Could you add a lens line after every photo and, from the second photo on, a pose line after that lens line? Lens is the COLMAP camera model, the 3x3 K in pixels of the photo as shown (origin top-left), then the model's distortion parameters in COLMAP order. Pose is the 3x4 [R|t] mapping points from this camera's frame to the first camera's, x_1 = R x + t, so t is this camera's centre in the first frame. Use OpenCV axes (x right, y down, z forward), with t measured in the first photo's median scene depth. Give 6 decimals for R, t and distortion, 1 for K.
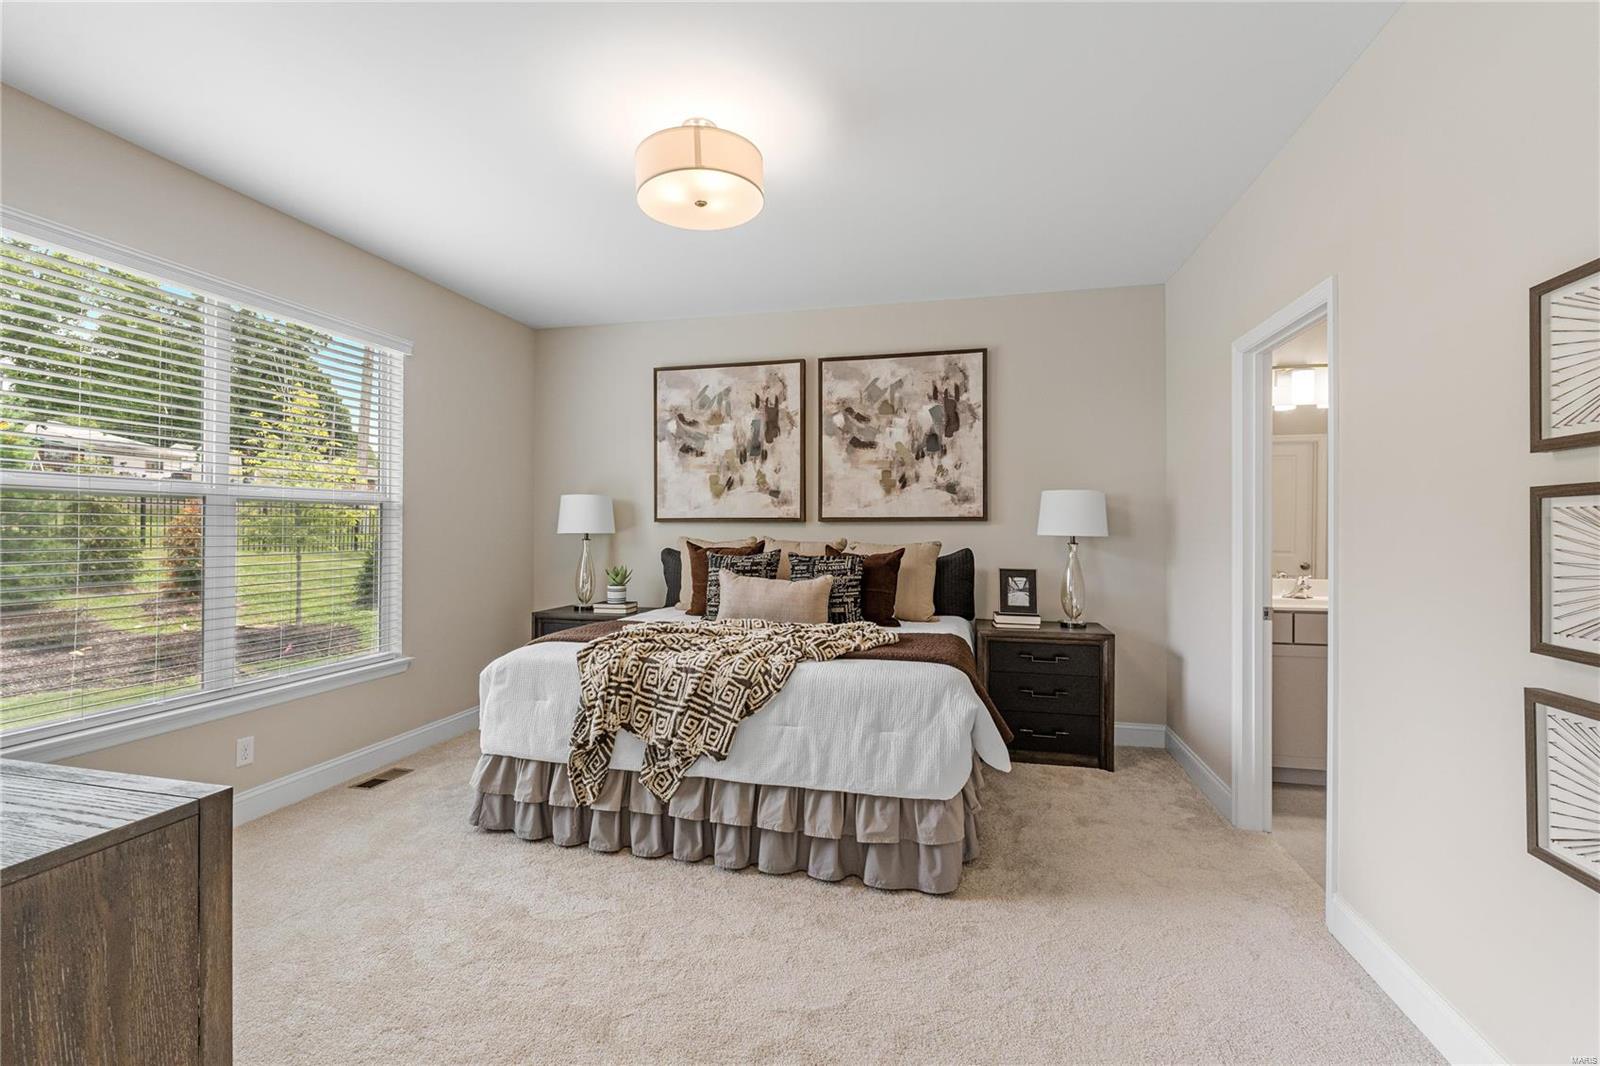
lens RADIAL K [[672.9, 0, 807.1], [0, 672.9, 524.9], [0, 0, 1]] dist [-0.000697, -0.001025]
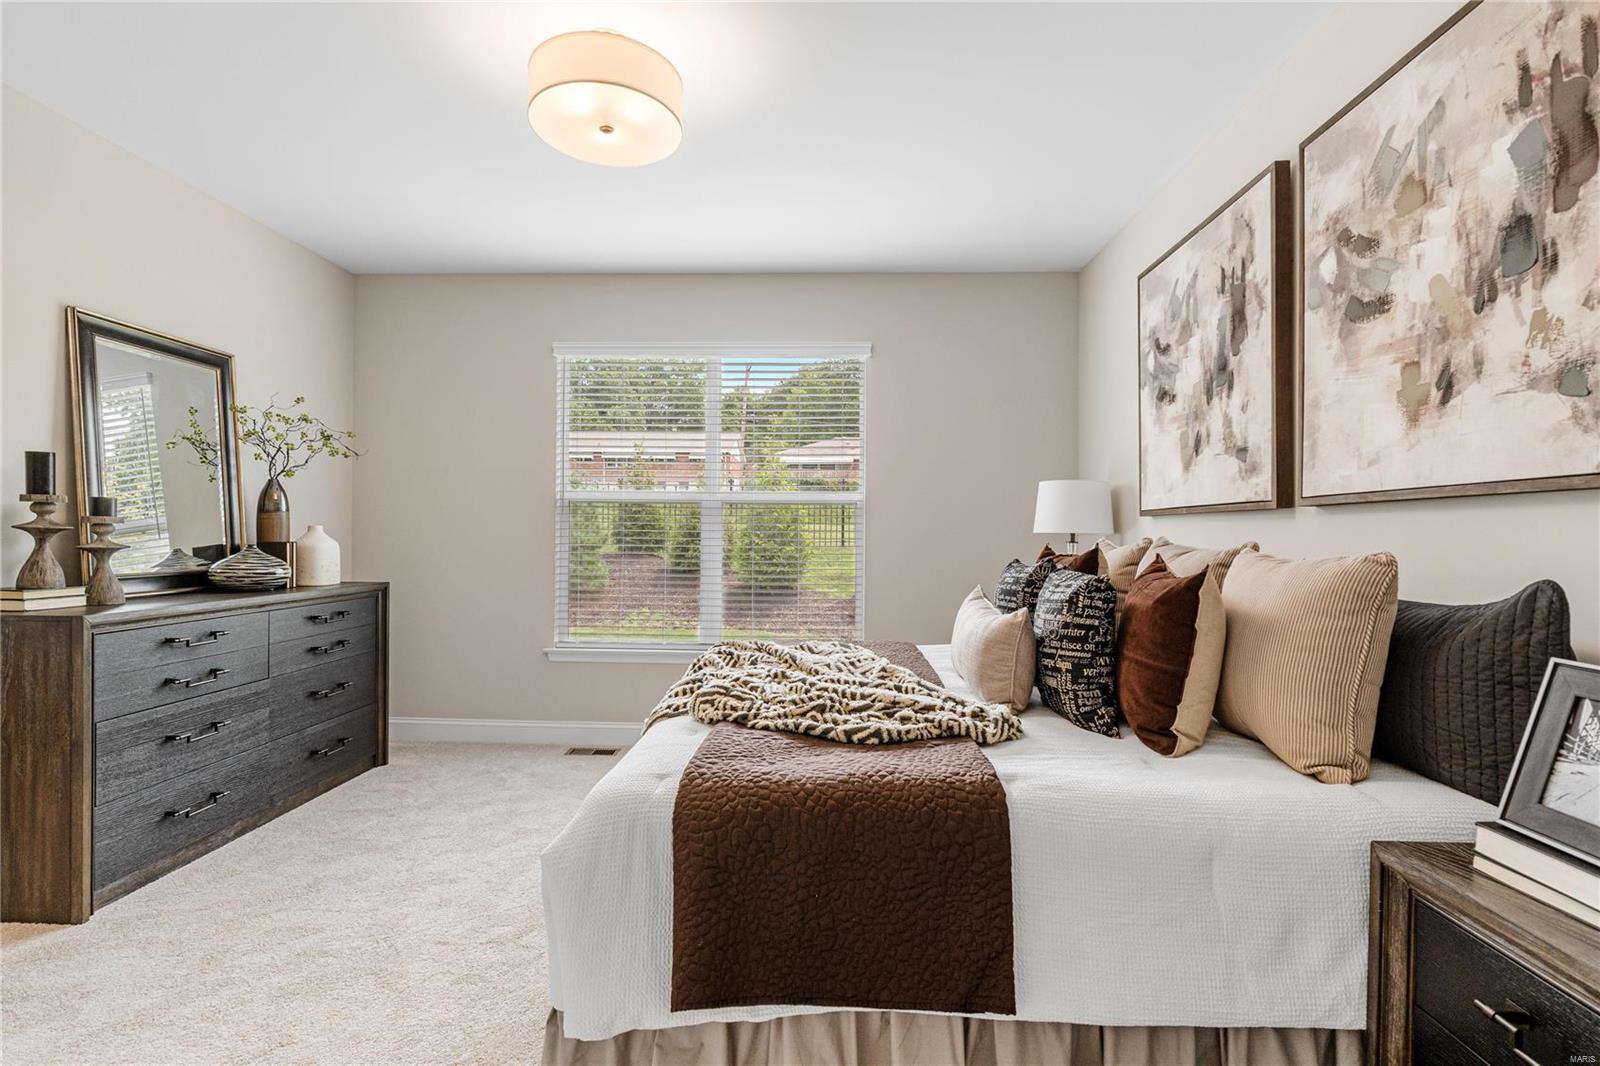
lens RADIAL K [[782.7, 0, 801.3], [0, 782.7, 532.3], [0, 0, 1]] dist [-0.001529, 0.000430]
pose [[0.192571, -0.003036, -0.981278, 0.488354], [-0.003715, 0.999986, -0.003823, 0.016269], [0.981276, 0.004382, 0.192557, 0.600294]]
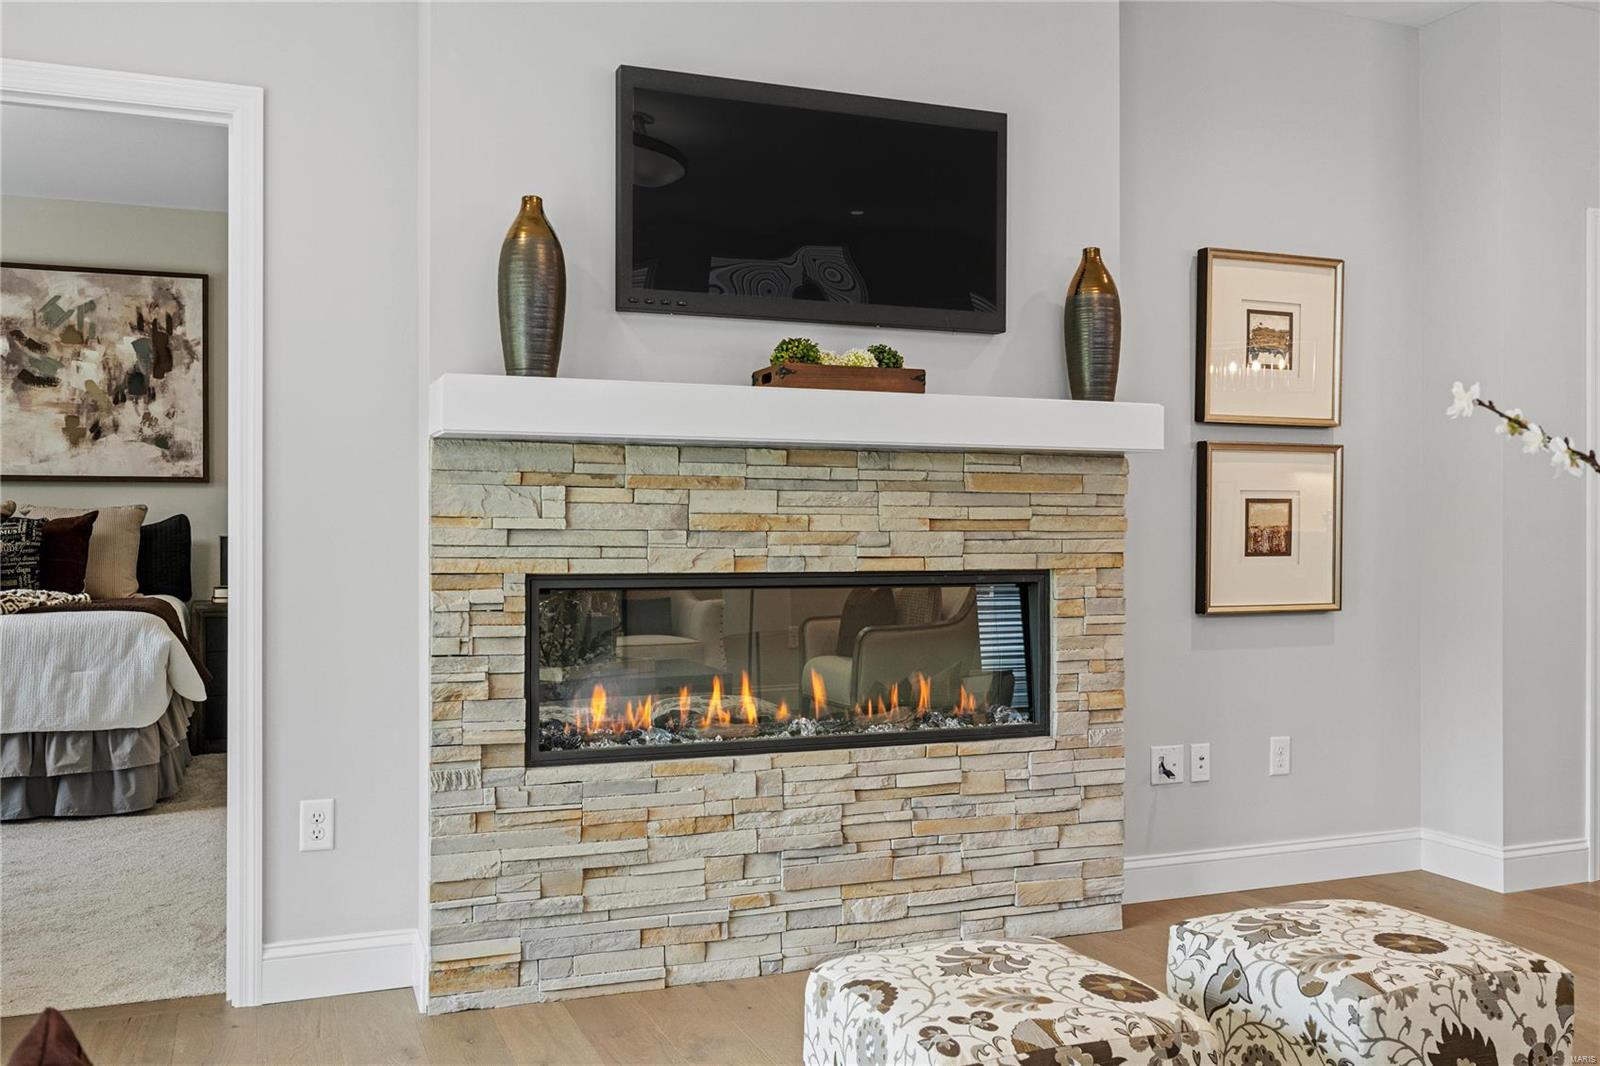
lens RADIAL K [[1368.6, 0, 800.6], [0, 1368.6, 529.2], [0, 0, 1]] dist [-0.002762, 0.001455]
pose [[0.815423, -0.001485, 0.578863, -0.113558], [0.000332, 0.999998, 0.002098, 0.048426], [-0.578865, -0.001519, 0.815422, -0.796521]]
